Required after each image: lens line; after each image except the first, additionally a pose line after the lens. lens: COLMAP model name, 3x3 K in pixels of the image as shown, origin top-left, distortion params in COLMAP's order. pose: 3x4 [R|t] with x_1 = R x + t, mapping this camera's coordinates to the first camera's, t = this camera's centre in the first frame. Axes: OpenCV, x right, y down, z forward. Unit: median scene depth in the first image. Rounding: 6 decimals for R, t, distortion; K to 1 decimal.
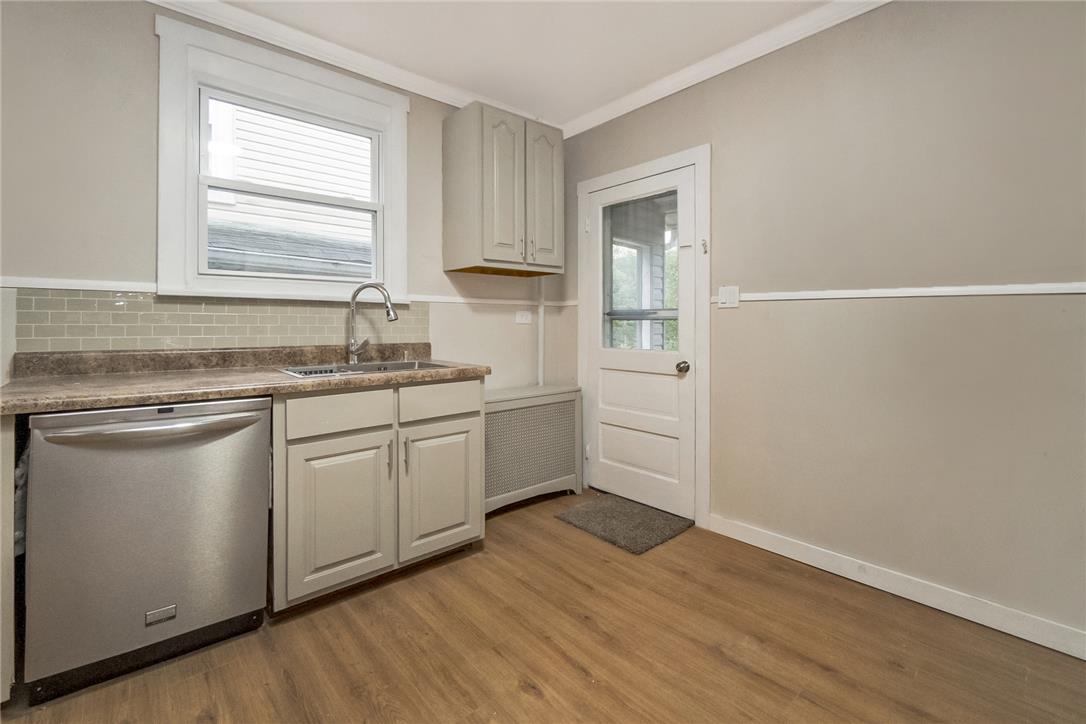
lens RADIAL K [[487.6, 0, 525.6], [0, 487.6, 320.0], [0, 0, 1]] dist [-0.008587, 0.001866]
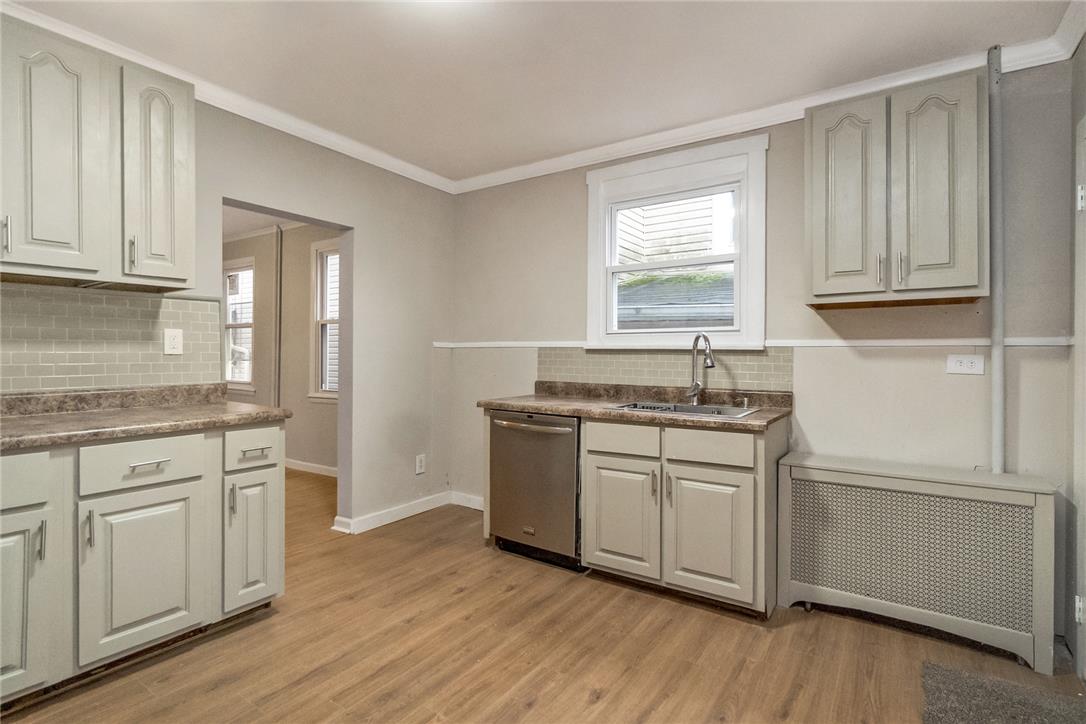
lens RADIAL K [[521.3, 0, 541.6], [0, 521.3, 360.8], [0, 0, 1]] dist [0.000612, 0.000423]
pose [[0.262317, 0.005524, -0.964966, 0.831018], [-0.003581, 0.999982, 0.004751, -0.019347], [0.964975, 0.002209, 0.262333, 0.404813]]
